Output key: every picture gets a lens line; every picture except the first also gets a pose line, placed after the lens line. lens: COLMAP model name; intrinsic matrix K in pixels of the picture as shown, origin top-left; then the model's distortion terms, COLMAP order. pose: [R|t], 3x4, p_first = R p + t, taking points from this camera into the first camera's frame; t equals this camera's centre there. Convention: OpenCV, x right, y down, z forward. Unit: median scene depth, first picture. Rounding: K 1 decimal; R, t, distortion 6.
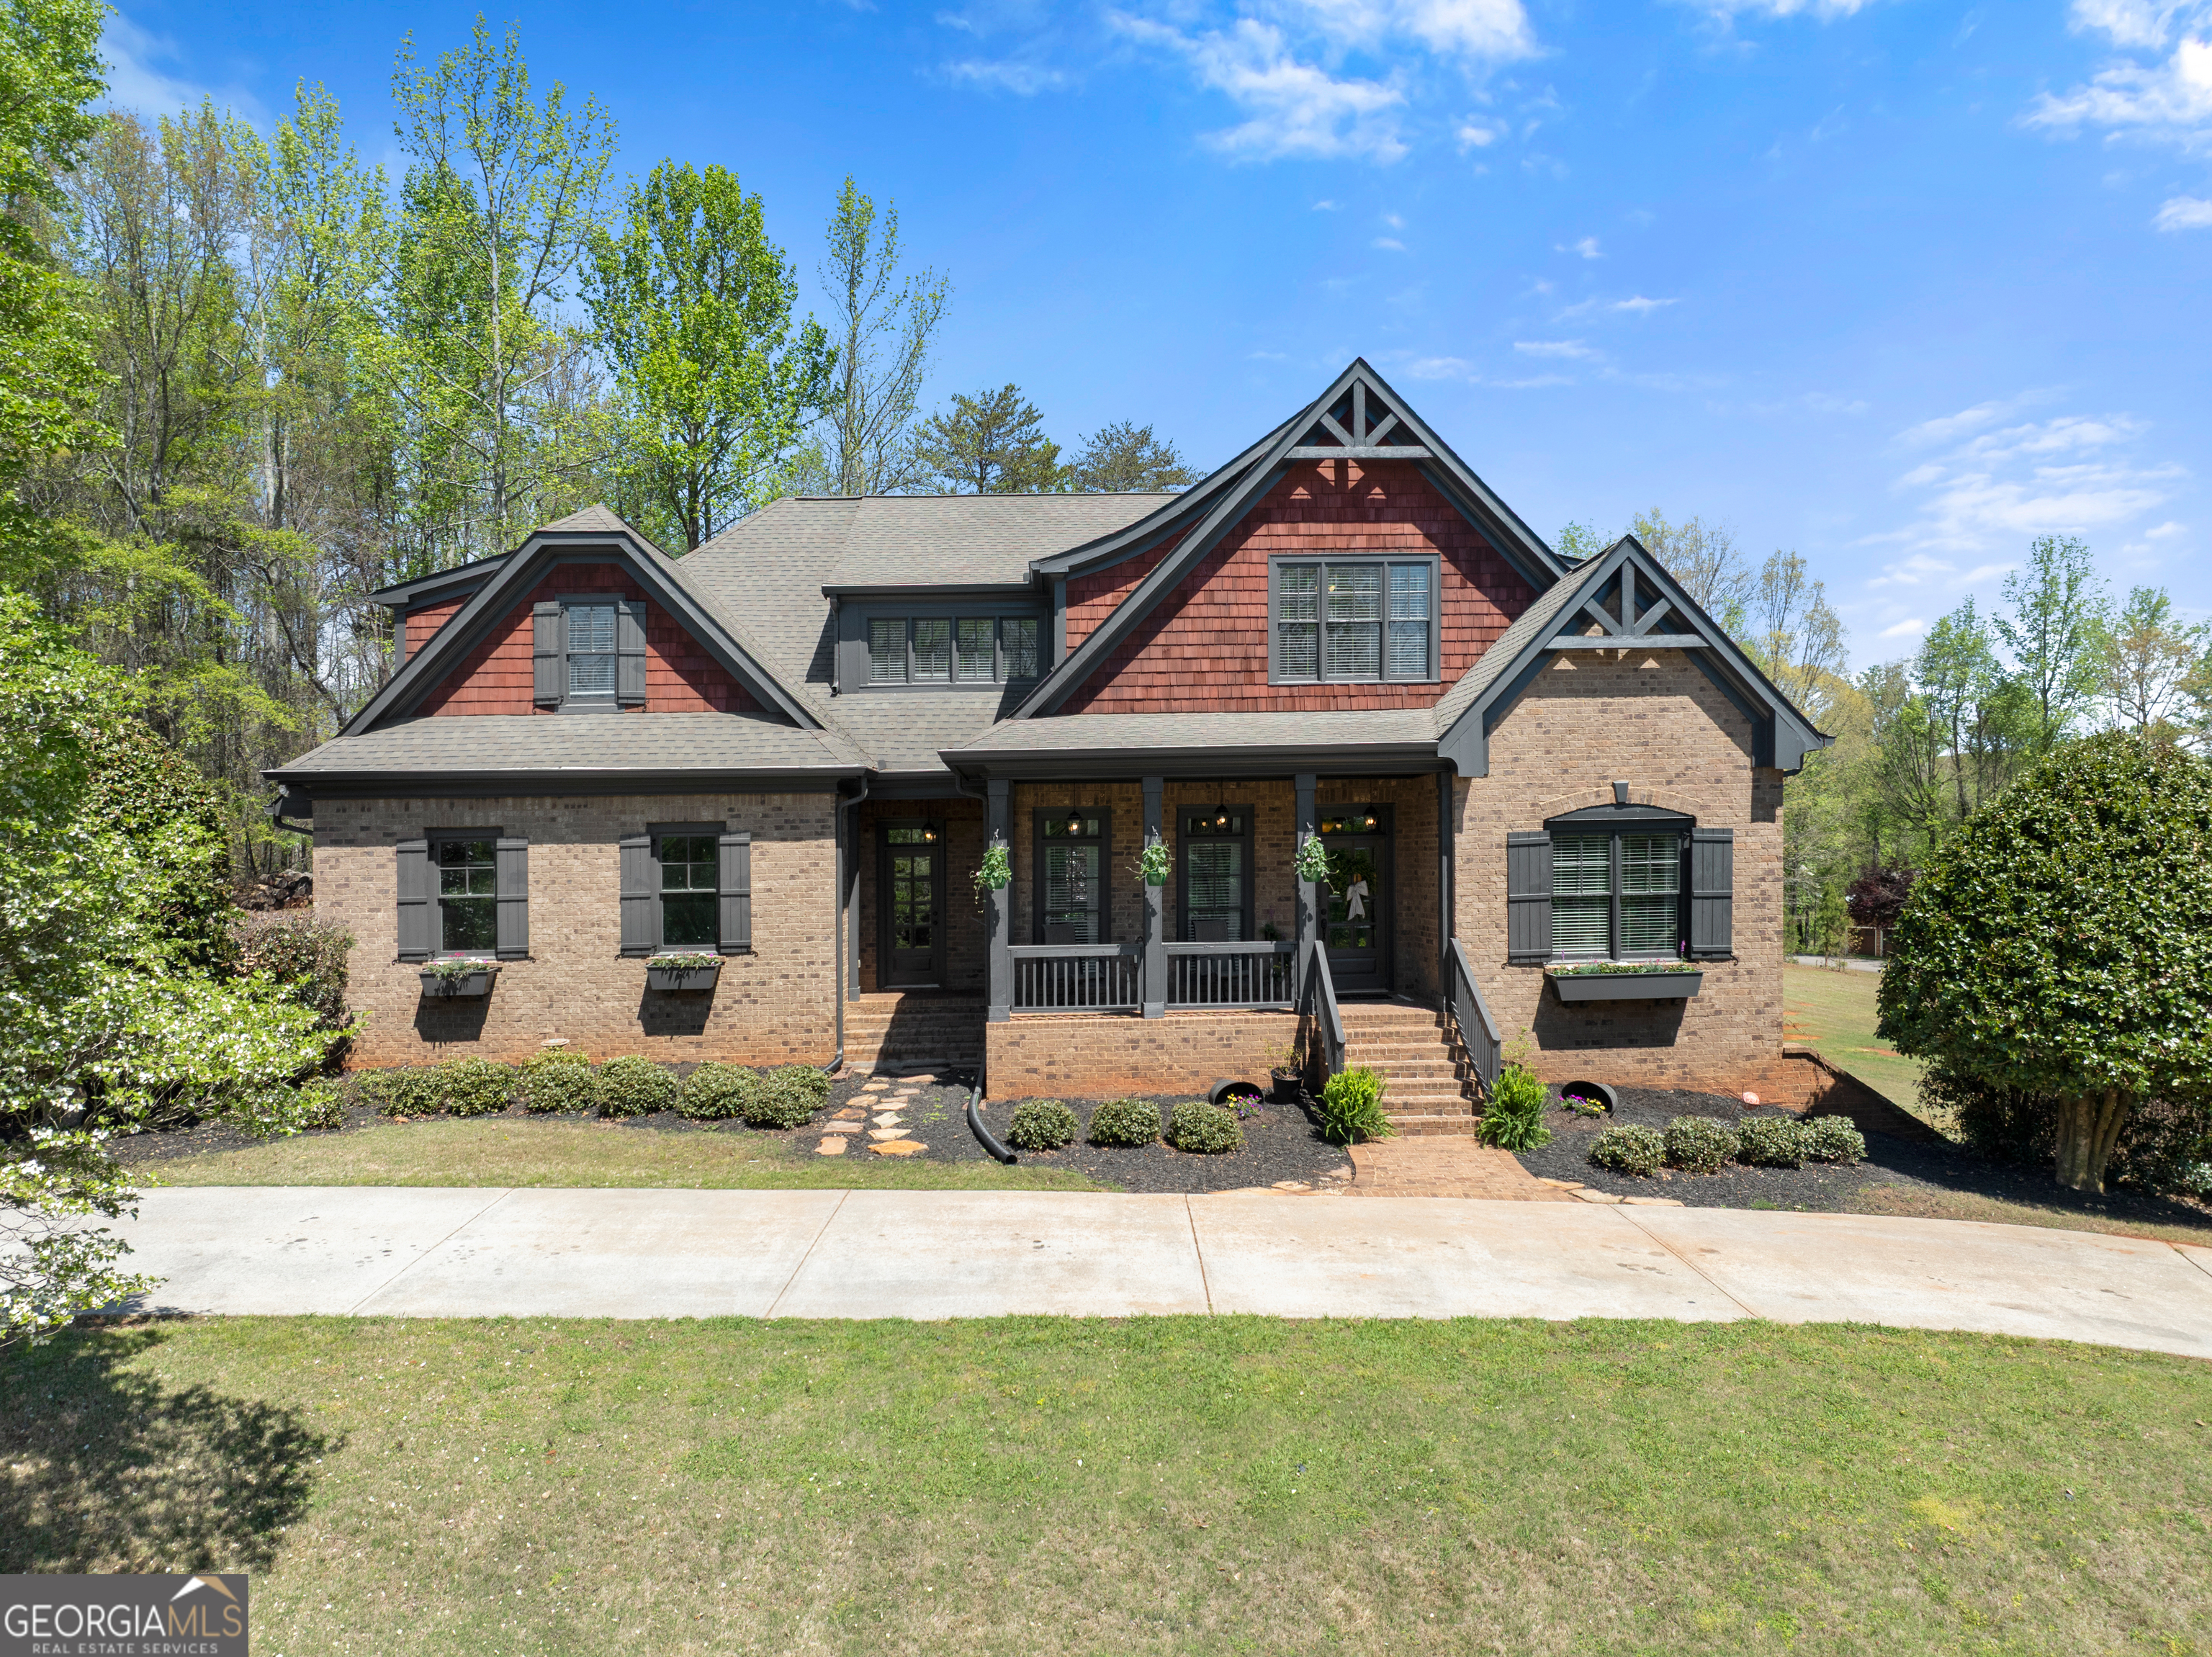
lens RADIAL K [[1576.7, 0, 1121.3], [0, 1576.7, 833.0], [0, 0, 1]] dist [-0.034020, -0.005158]
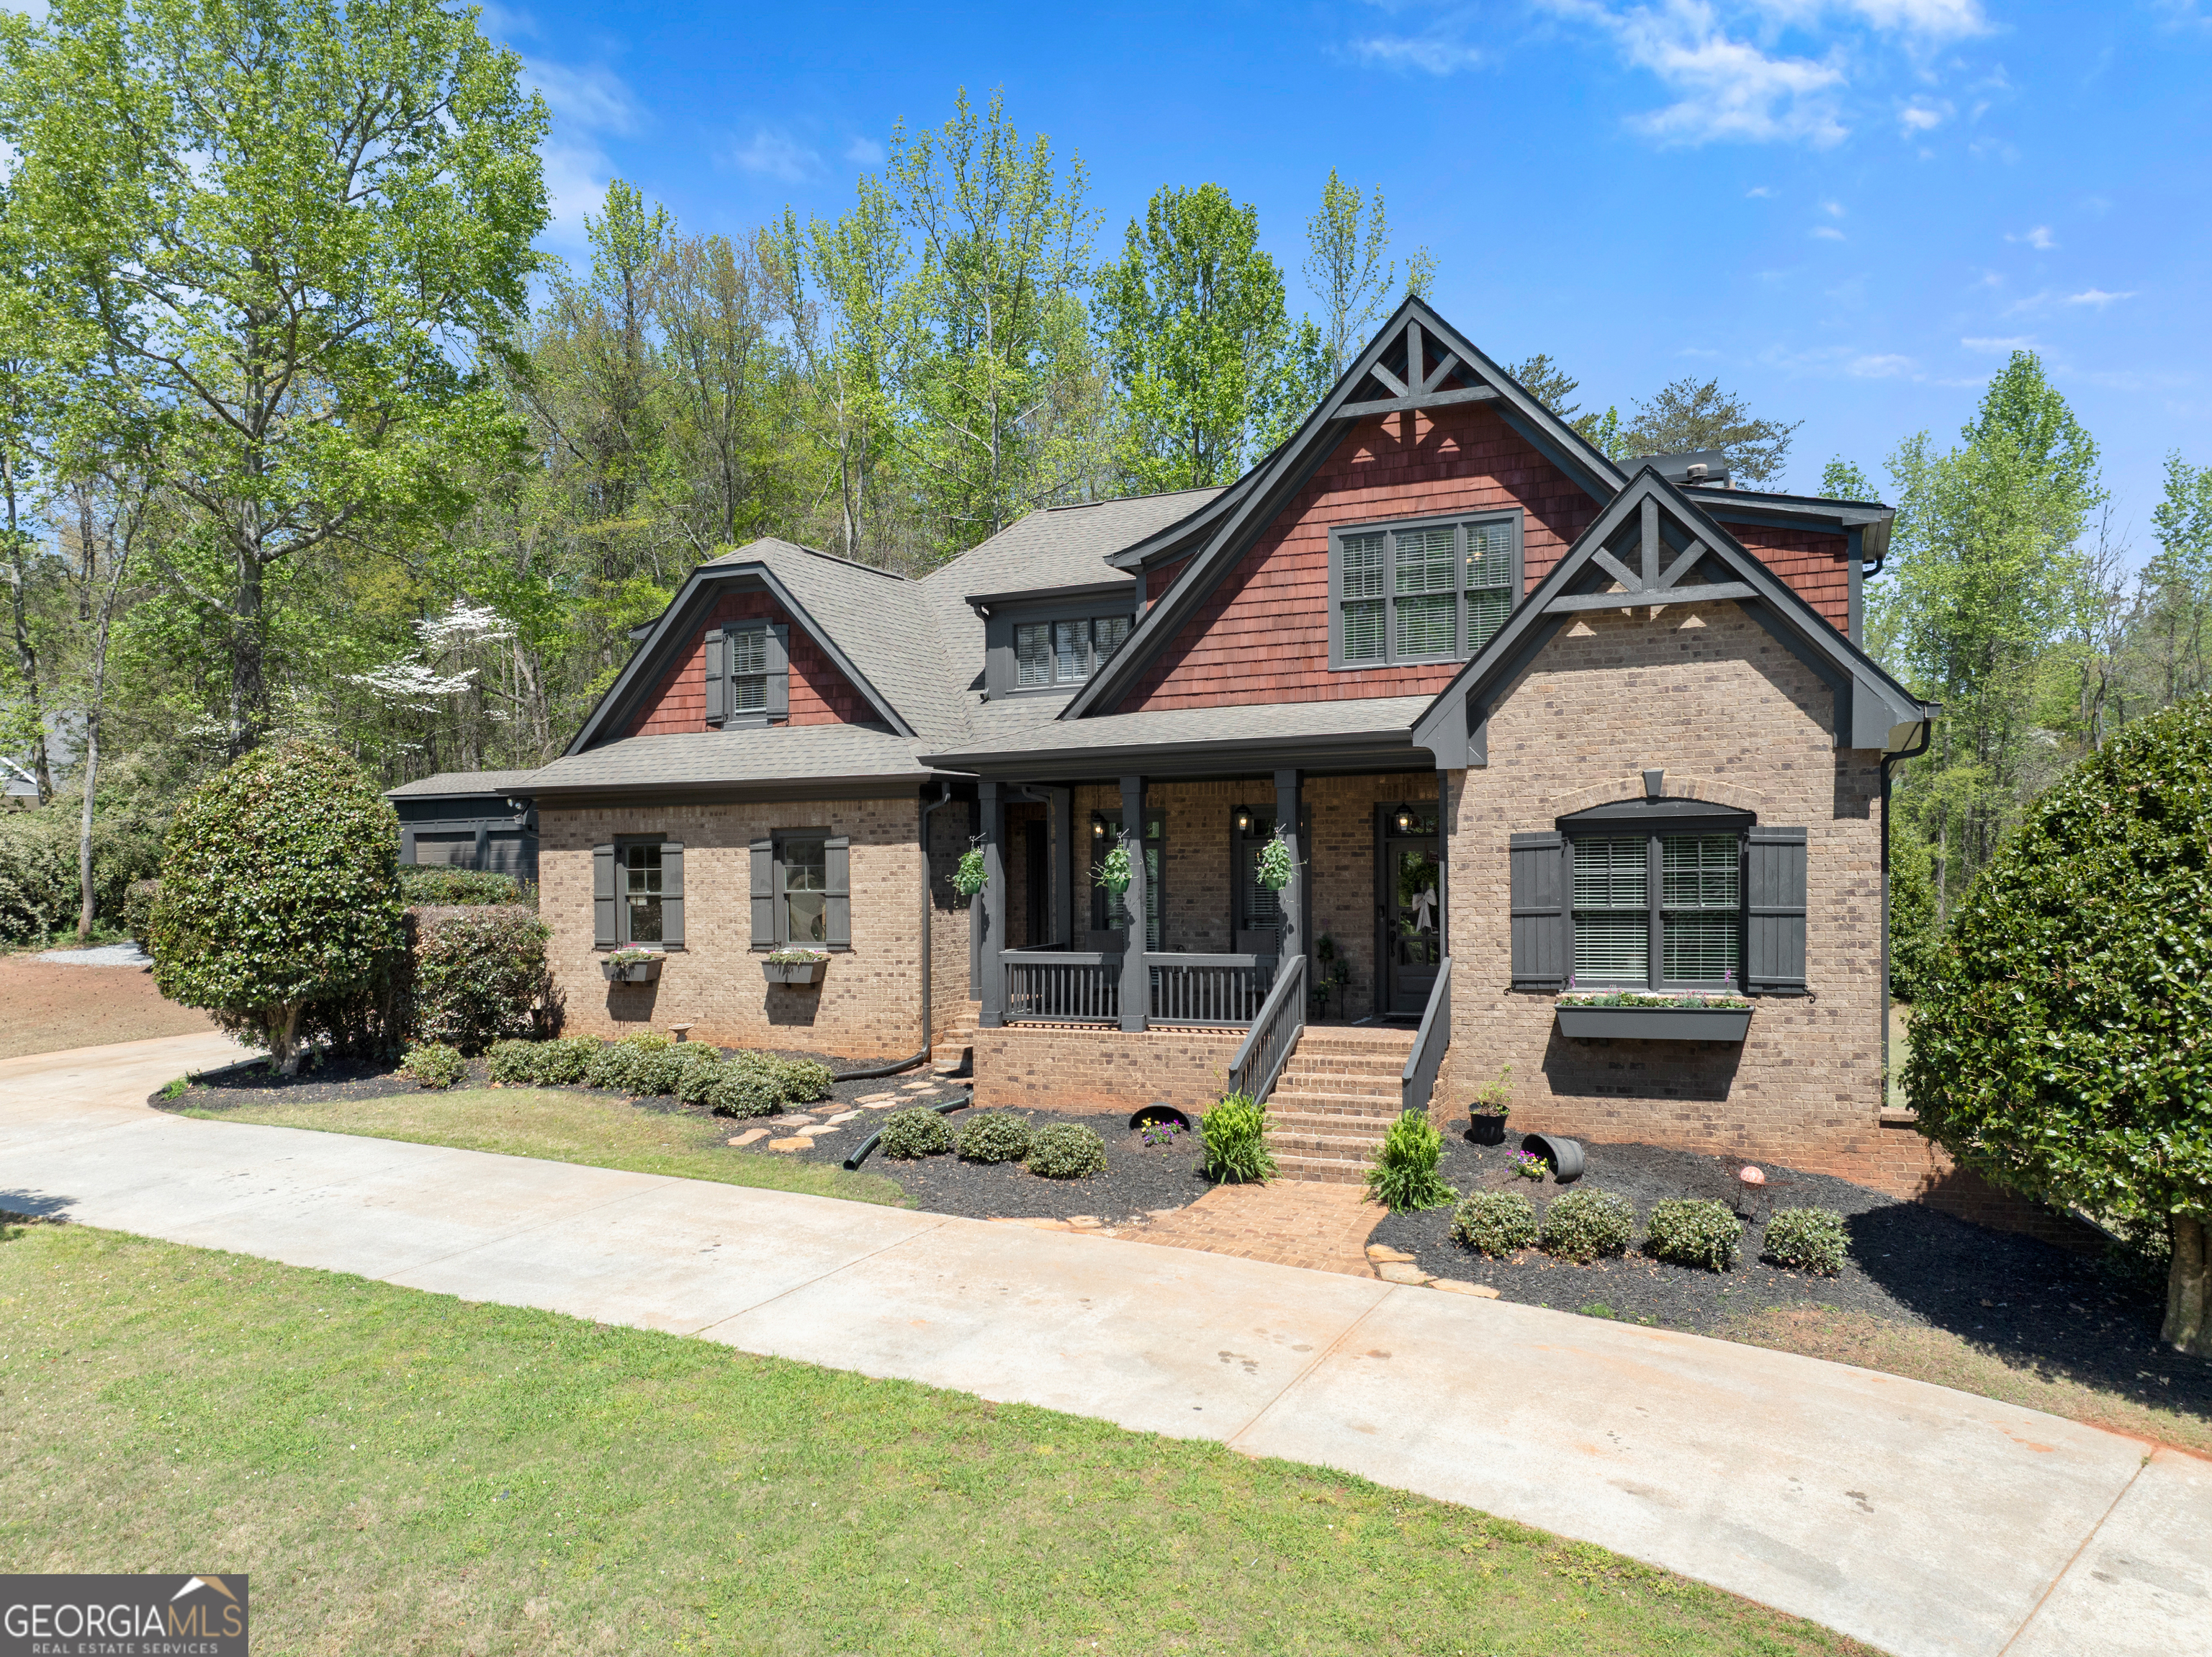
lens RADIAL K [[1576.7, 0, 1121.3], [0, 1576.7, 833.0], [0, 0, 1]] dist [-0.034020, -0.005158]
pose [[0.890215, -0.005450, -0.455509, 0.440829], [0.006372, 0.999980, 0.000489, -0.002407], [0.455497, -0.003338, 0.890231, 0.153937]]
